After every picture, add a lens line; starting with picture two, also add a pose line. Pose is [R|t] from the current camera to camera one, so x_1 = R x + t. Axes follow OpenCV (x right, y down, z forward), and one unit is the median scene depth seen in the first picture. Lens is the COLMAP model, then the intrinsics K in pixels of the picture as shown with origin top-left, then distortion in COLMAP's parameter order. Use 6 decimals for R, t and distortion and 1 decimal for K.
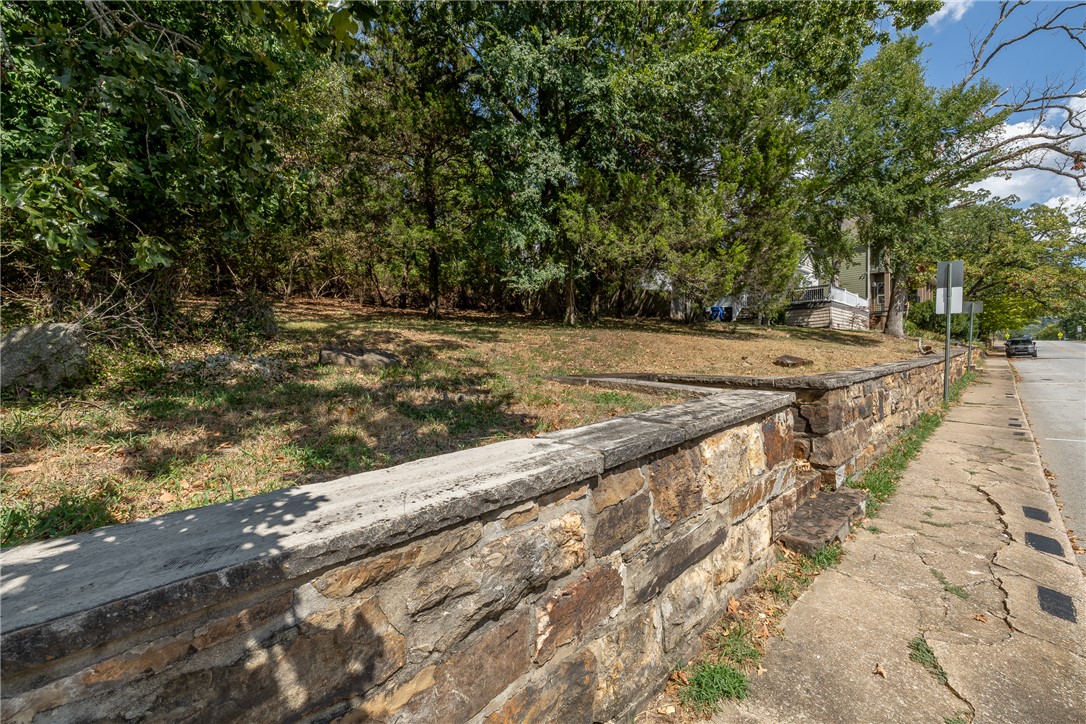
lens RADIAL K [[454.3, 0, 539.6], [0, 454.3, 355.4], [0, 0, 1]] dist [-0.000121, 0.000127]
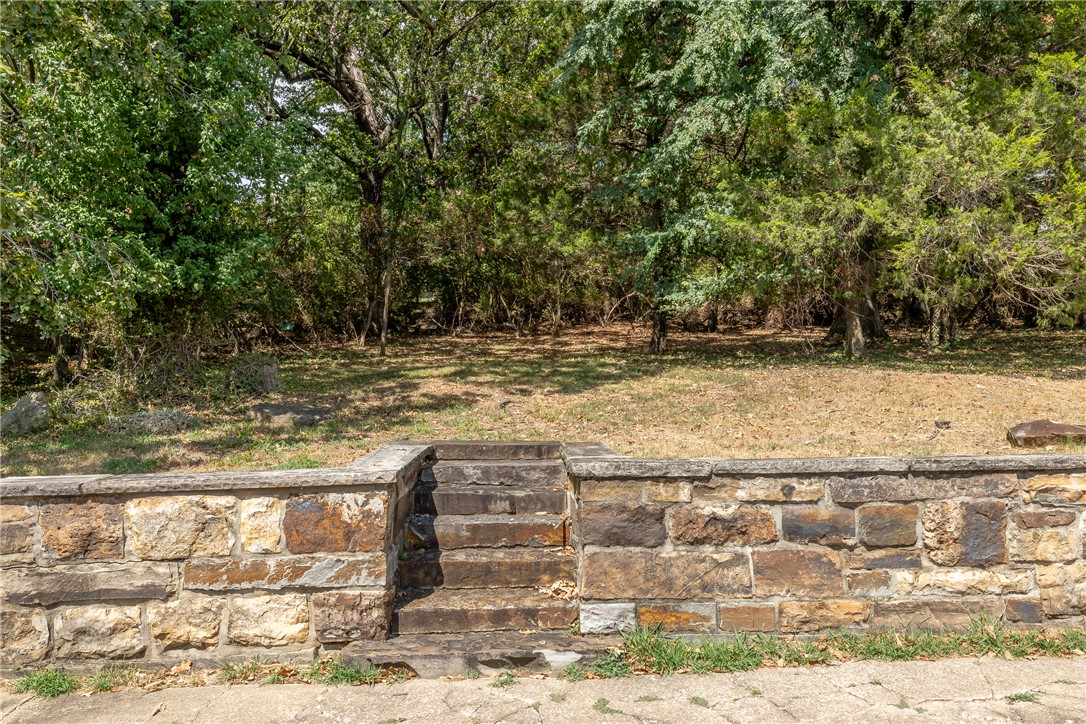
lens RADIAL K [[759.5, 0, 539.6], [0, 759.5, 359.8], [0, 0, 1]] dist [0.001445, -0.001855]
pose [[0.746563, -0.030161, -0.664631, 2.563864], [-0.005299, 0.998671, -0.051272, -0.076436], [0.665294, 0.041800, 0.745411, 0.260424]]
